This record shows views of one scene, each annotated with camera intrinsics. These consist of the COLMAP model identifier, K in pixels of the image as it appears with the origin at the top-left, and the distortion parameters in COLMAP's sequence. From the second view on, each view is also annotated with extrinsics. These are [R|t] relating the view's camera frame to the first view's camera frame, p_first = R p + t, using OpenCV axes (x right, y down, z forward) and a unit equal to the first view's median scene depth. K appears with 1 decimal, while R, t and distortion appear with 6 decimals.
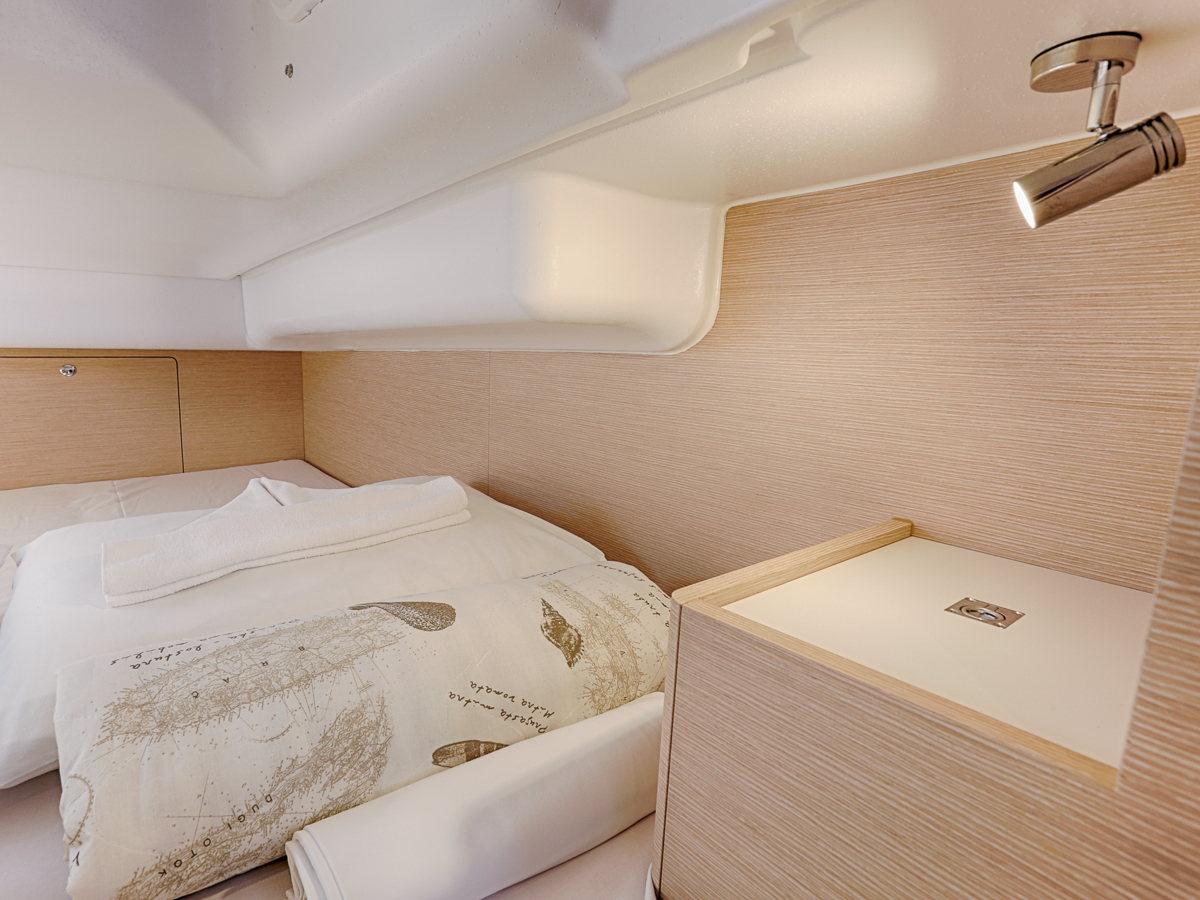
lens RADIAL K [[656.4, 0, 530.3], [0, 656.4, 448.5], [0, 0, 1]] dist [-0.062122, 0.037773]
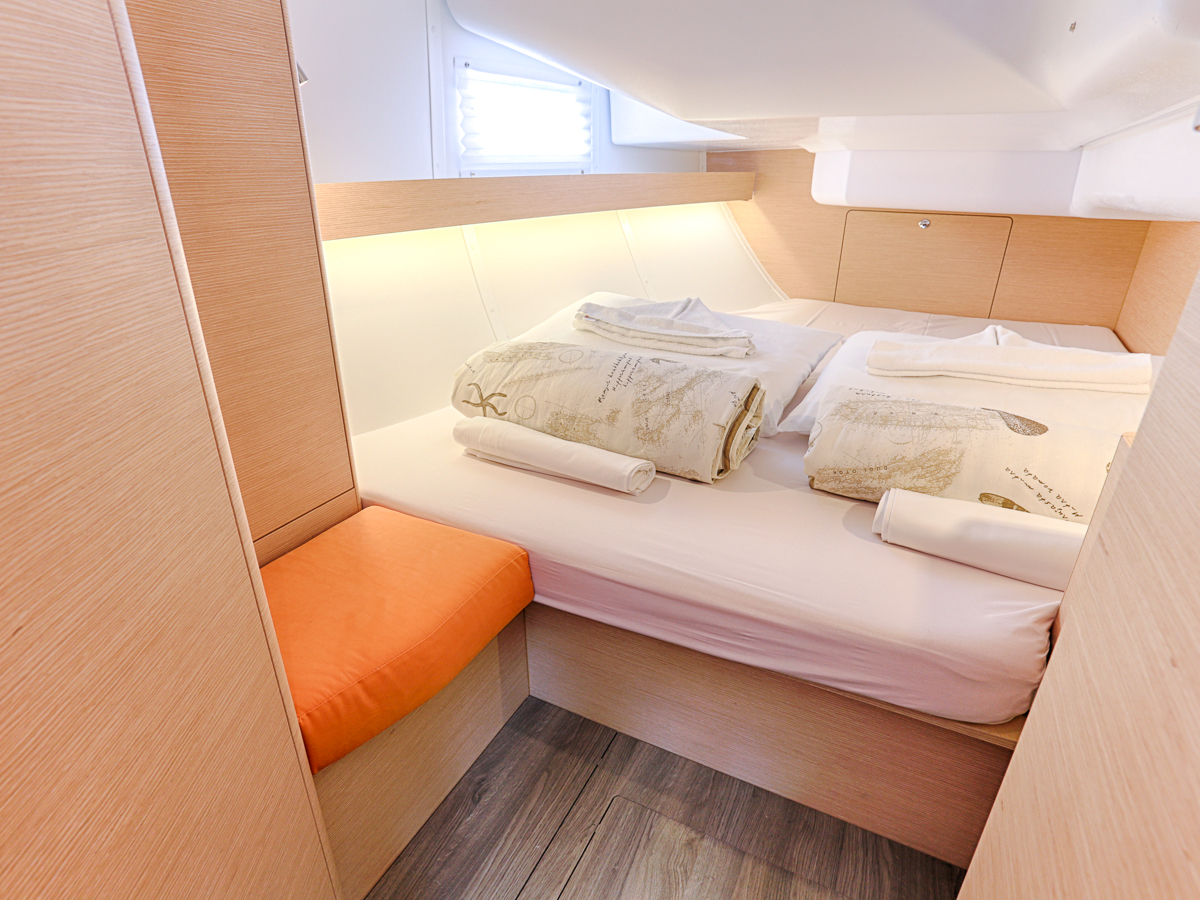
lens RADIAL K [[643.9, 0, 587.6], [0, 643.9, 441.9], [0, 0, 1]] dist [-0.065422, 0.043263]
pose [[0.422149, 0.343251, -0.839029, 0.796071], [-0.141771, 0.939152, 0.312881, -0.033785], [0.895372, -0.013133, 0.445125, -0.697955]]
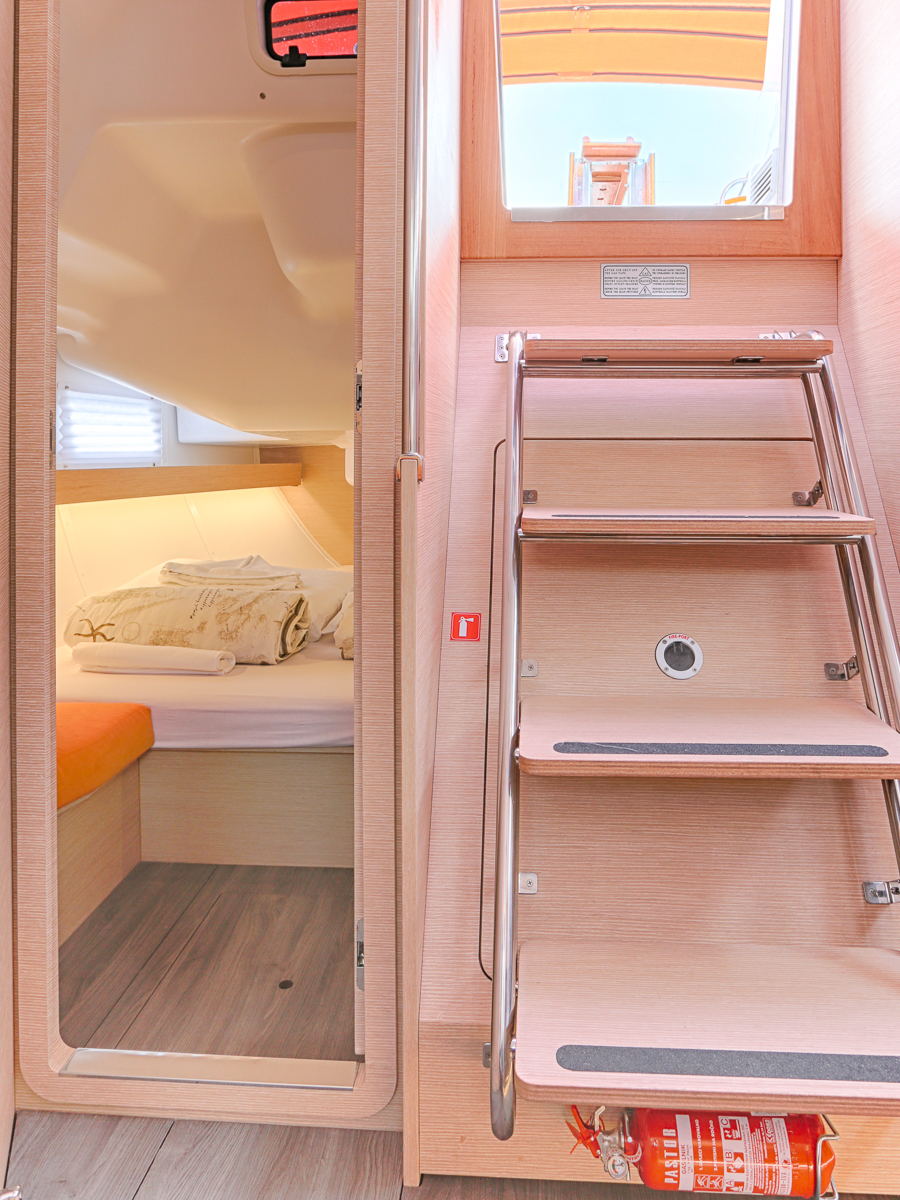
lens RADIAL K [[792.3, 0, 455.8], [0, 792.3, 458.8], [0, 0, 1]] dist [-0.021324, -0.000545]
pose [[0.748099, -0.016643, -0.663379, 2.410100], [-0.095733, 0.986521, -0.132710, 0.149922], [0.656645, 0.162787, 0.736422, -1.770555]]
